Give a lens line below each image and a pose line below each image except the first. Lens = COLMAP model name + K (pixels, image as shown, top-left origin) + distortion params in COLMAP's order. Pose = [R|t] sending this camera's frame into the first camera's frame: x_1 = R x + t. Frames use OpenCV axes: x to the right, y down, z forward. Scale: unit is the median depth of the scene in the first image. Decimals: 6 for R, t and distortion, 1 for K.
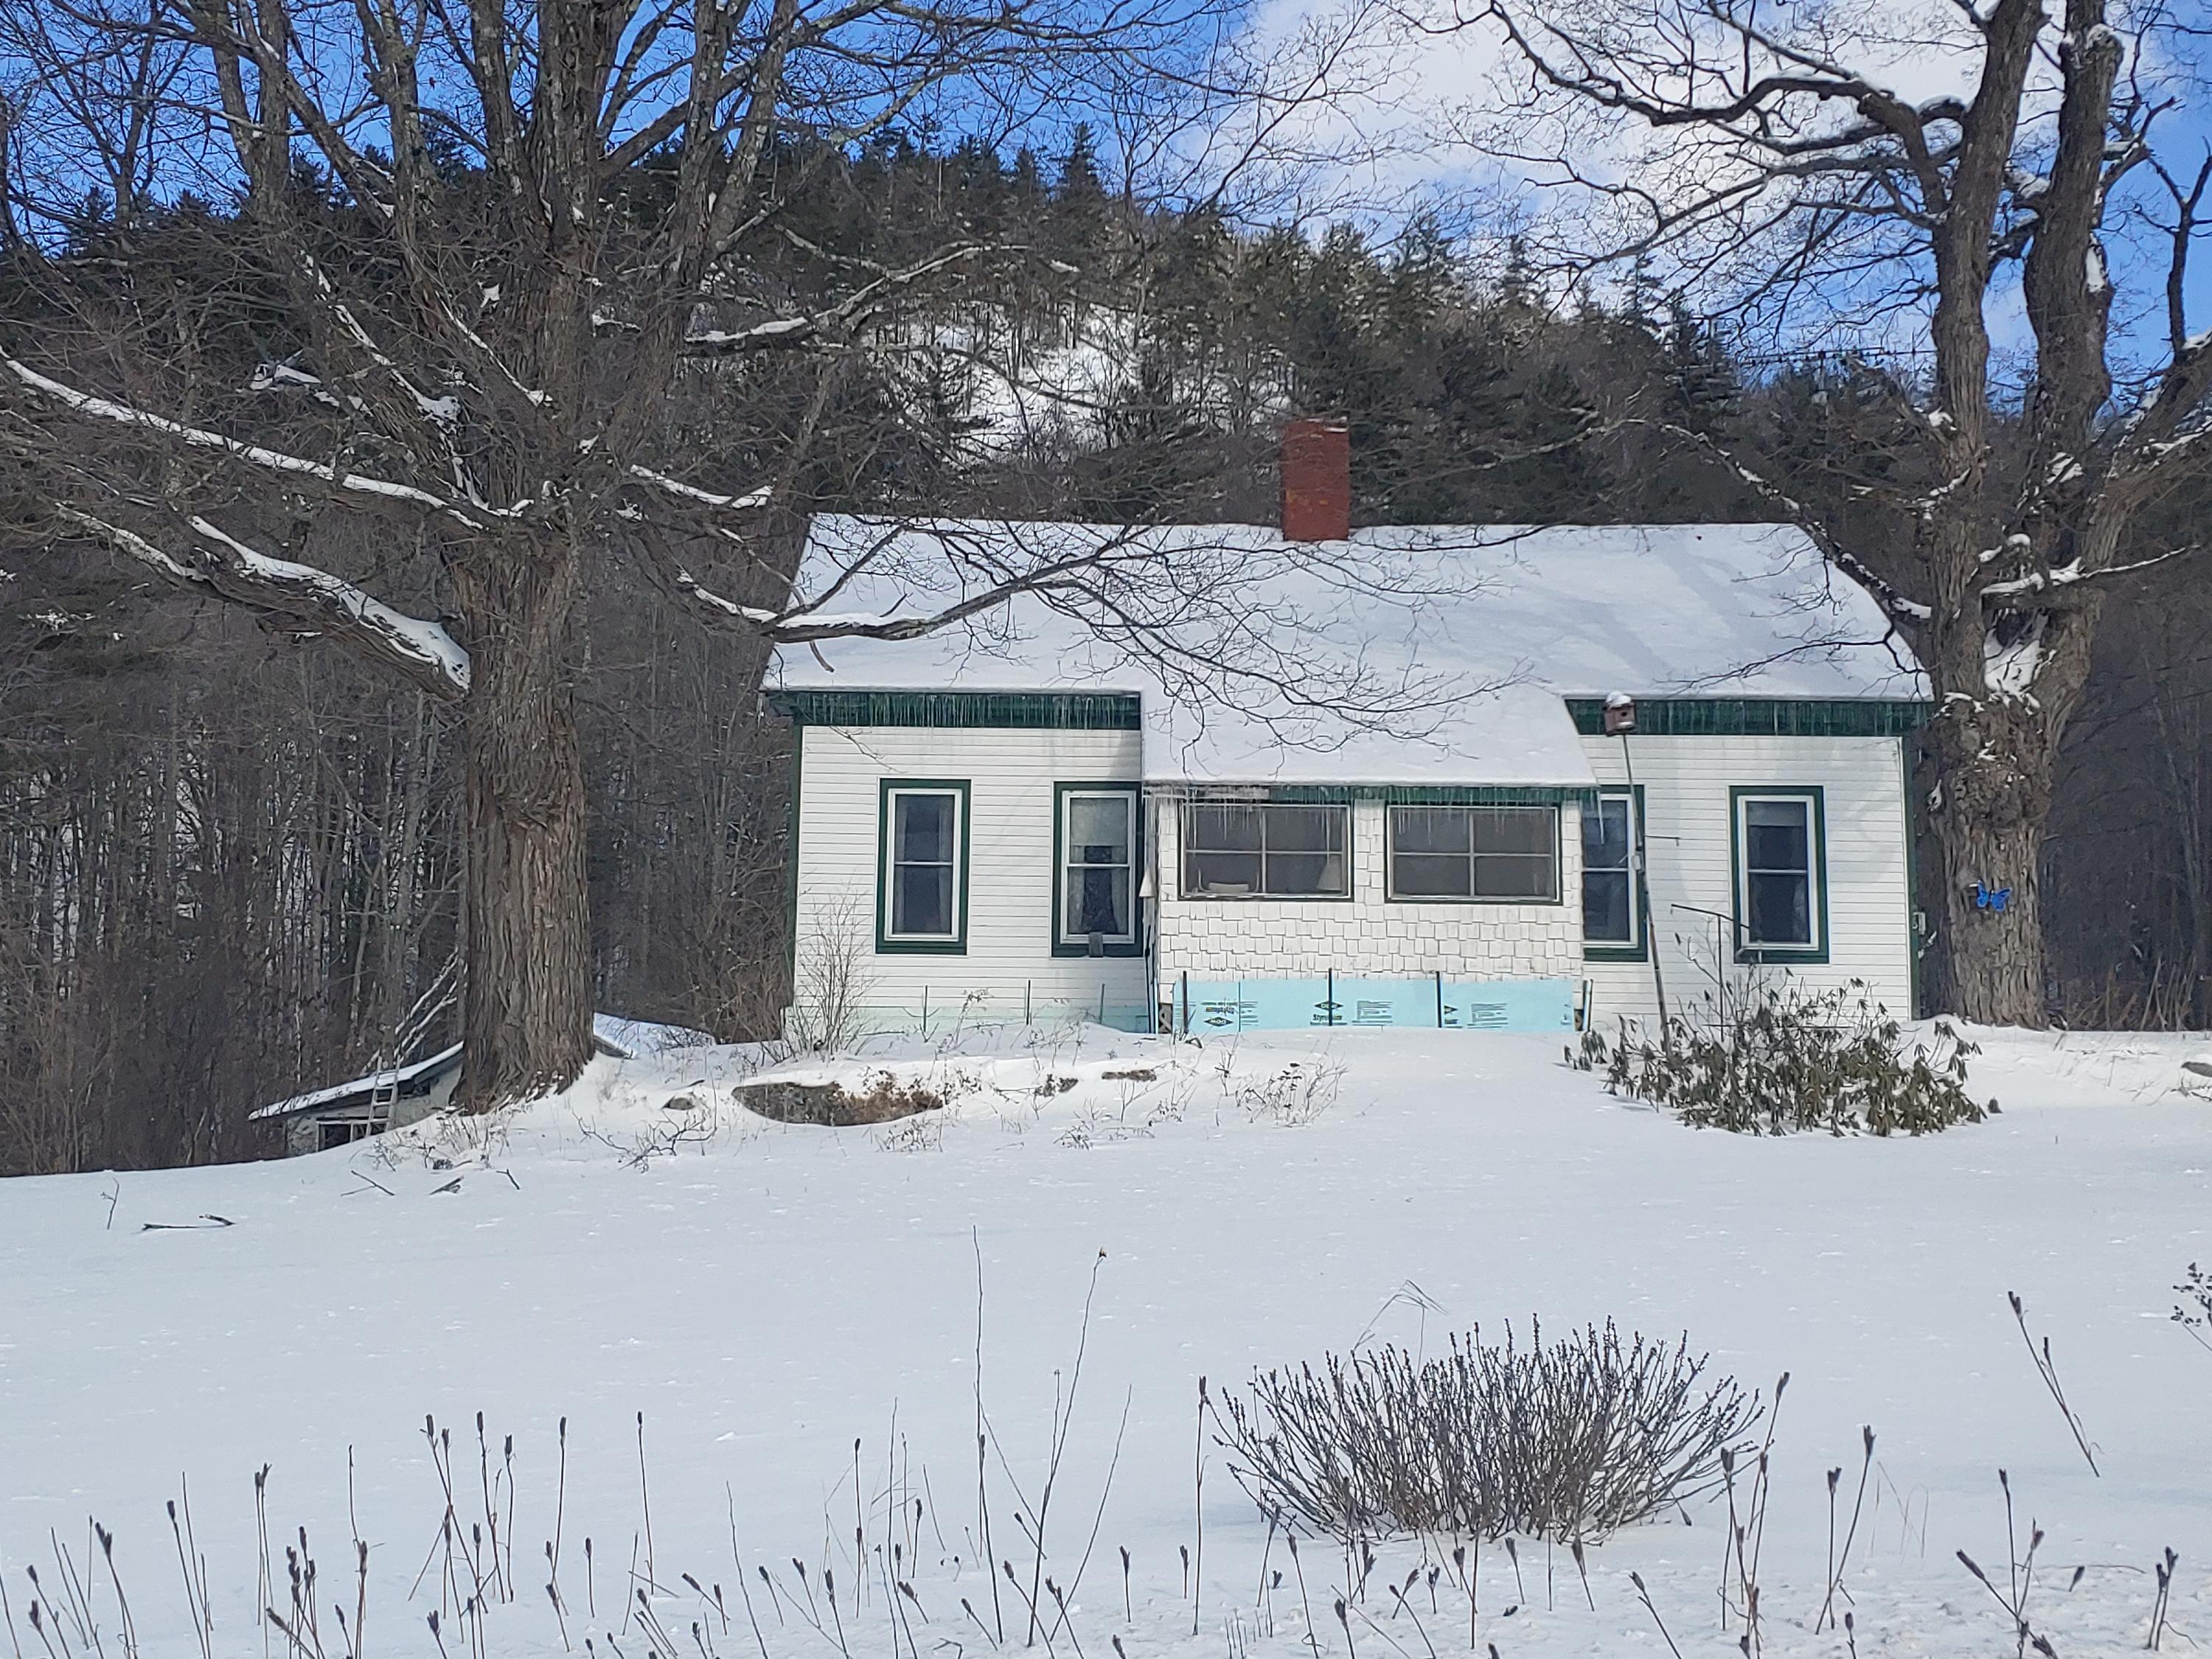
lens RADIAL K [[2715.4, 0, 1106.5], [0, 2715.4, 831.7], [0, 0, 1]] dist [0.096106, 0.000000]
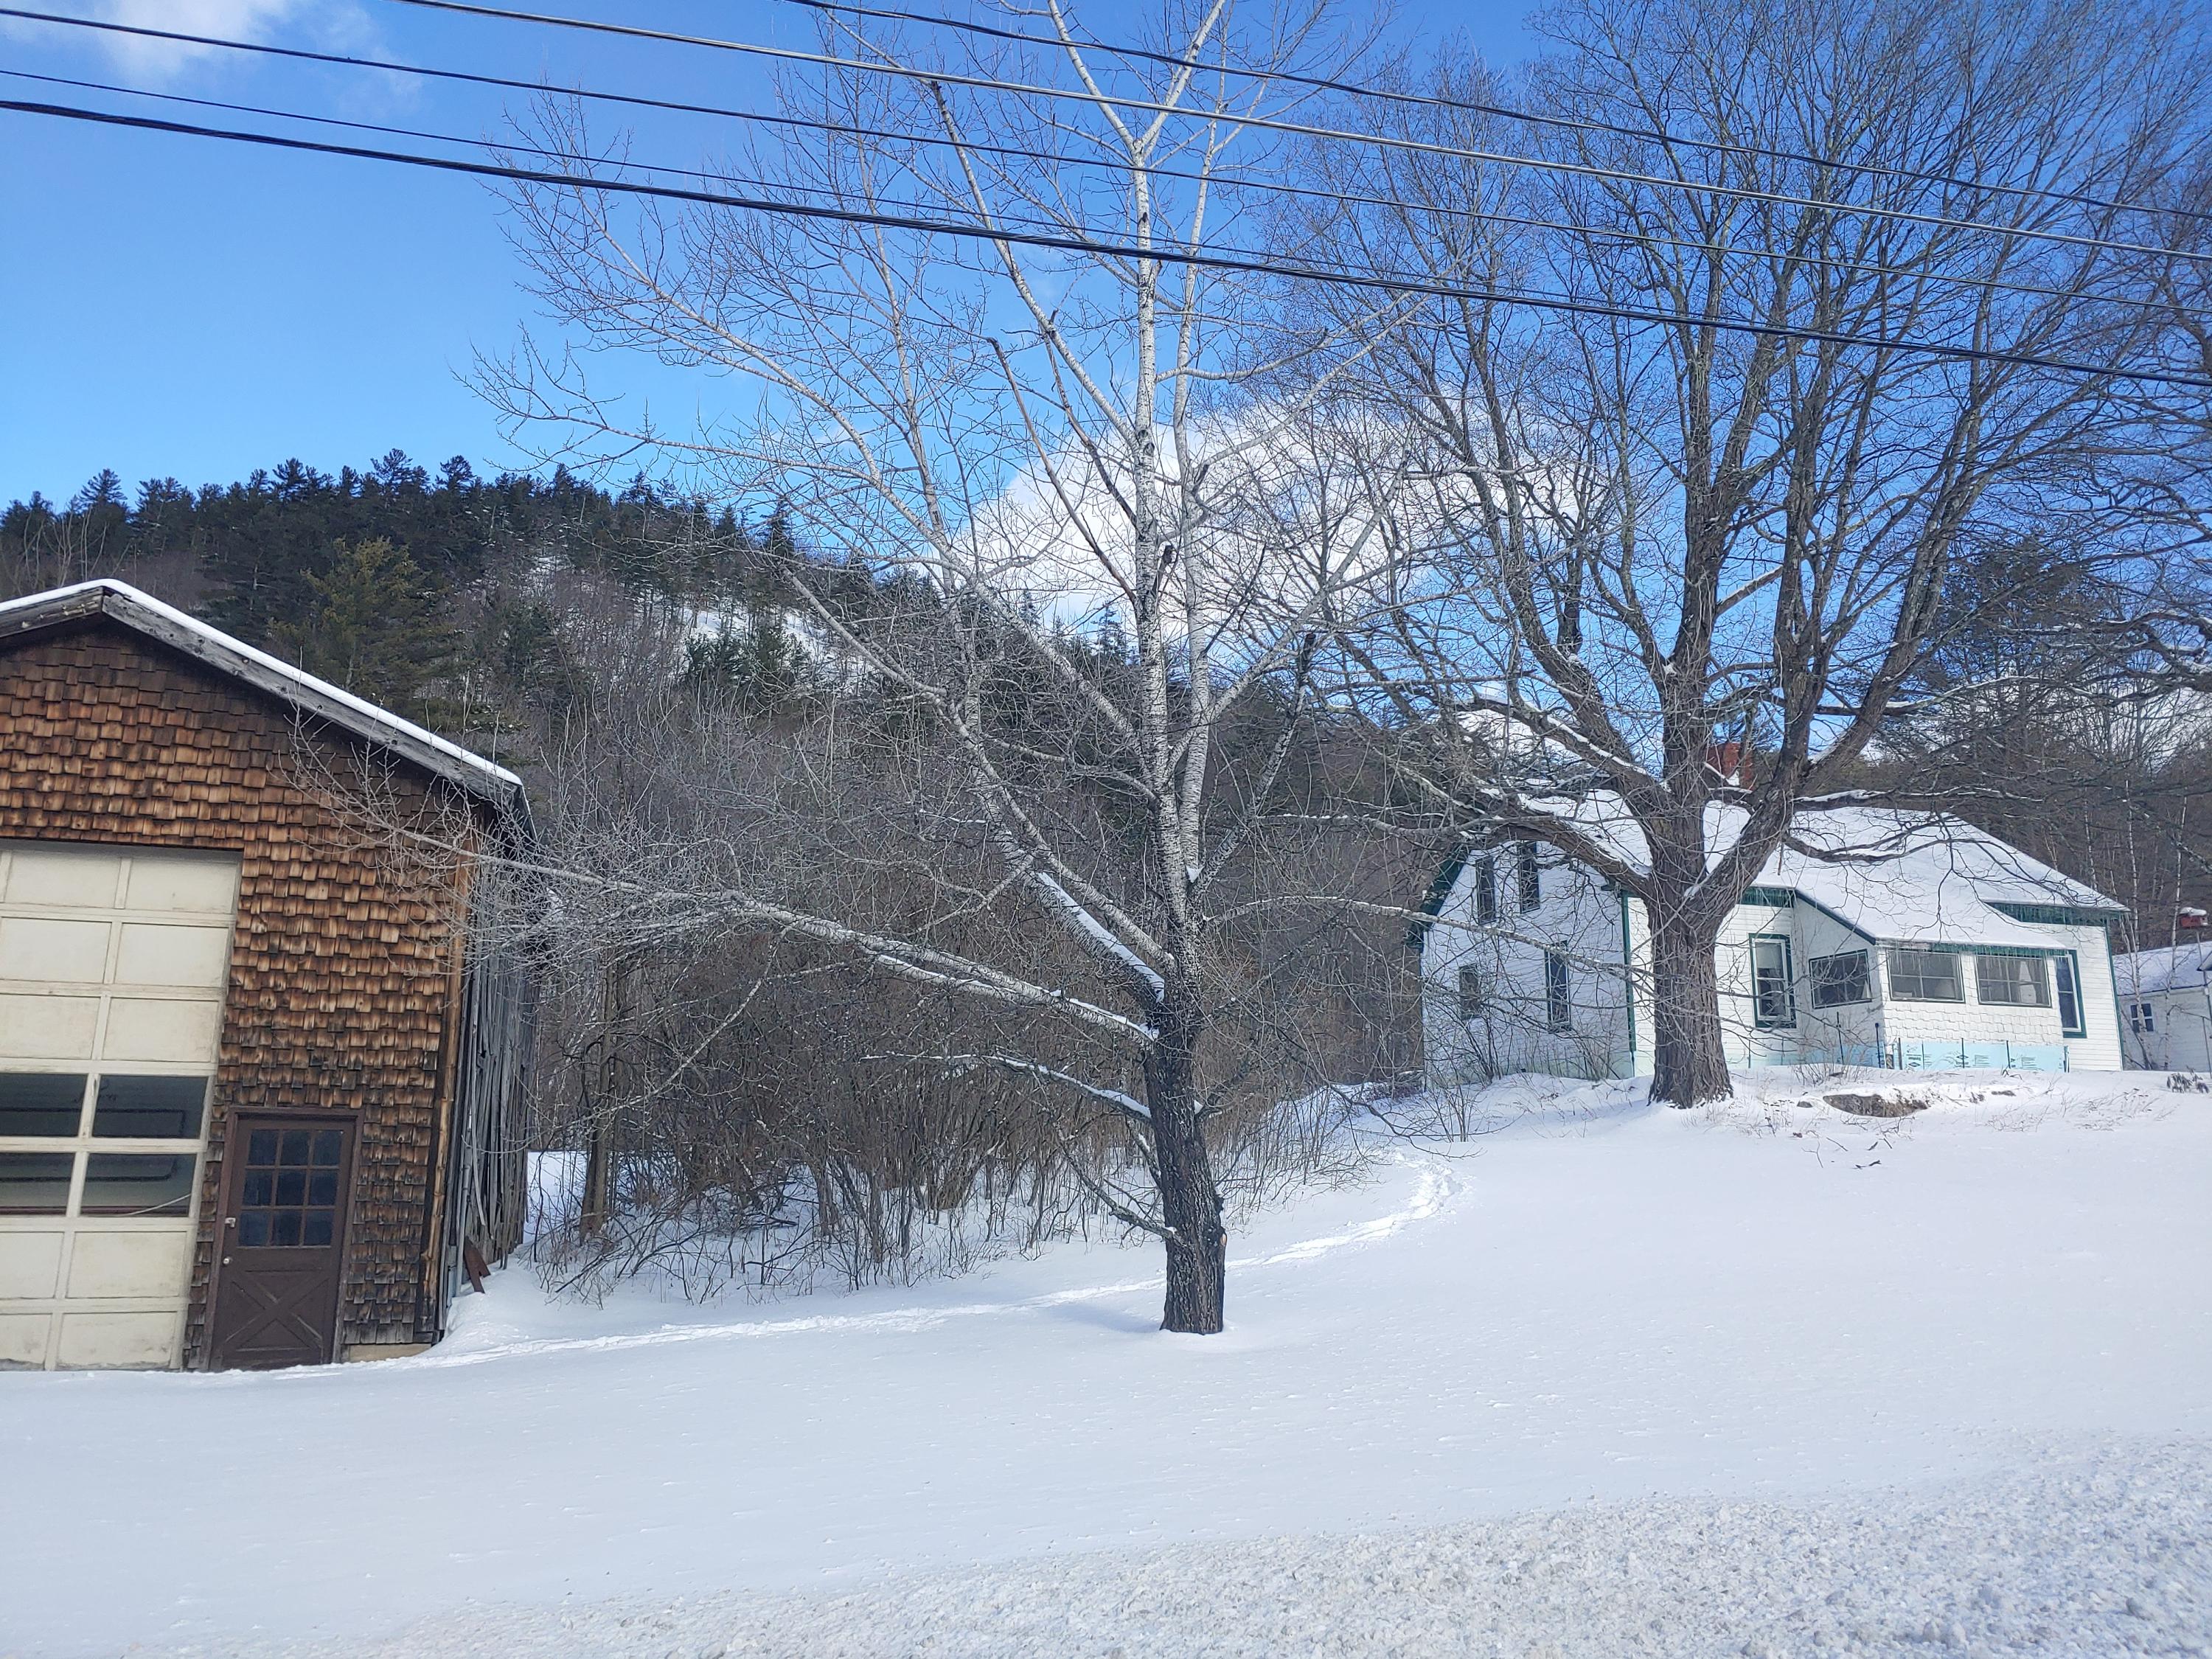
lens RADIAL K [[1632.1, 0, 1102.4], [0, 1632.1, 817.1], [0, 0, 1]] dist [-0.010963, -0.001261]
pose [[0.967794, 0.057206, 0.245159, -0.806454], [-0.040201, 0.996461, -0.073819, 0.003506], [-0.248514, 0.061586, 0.966668, 0.013581]]
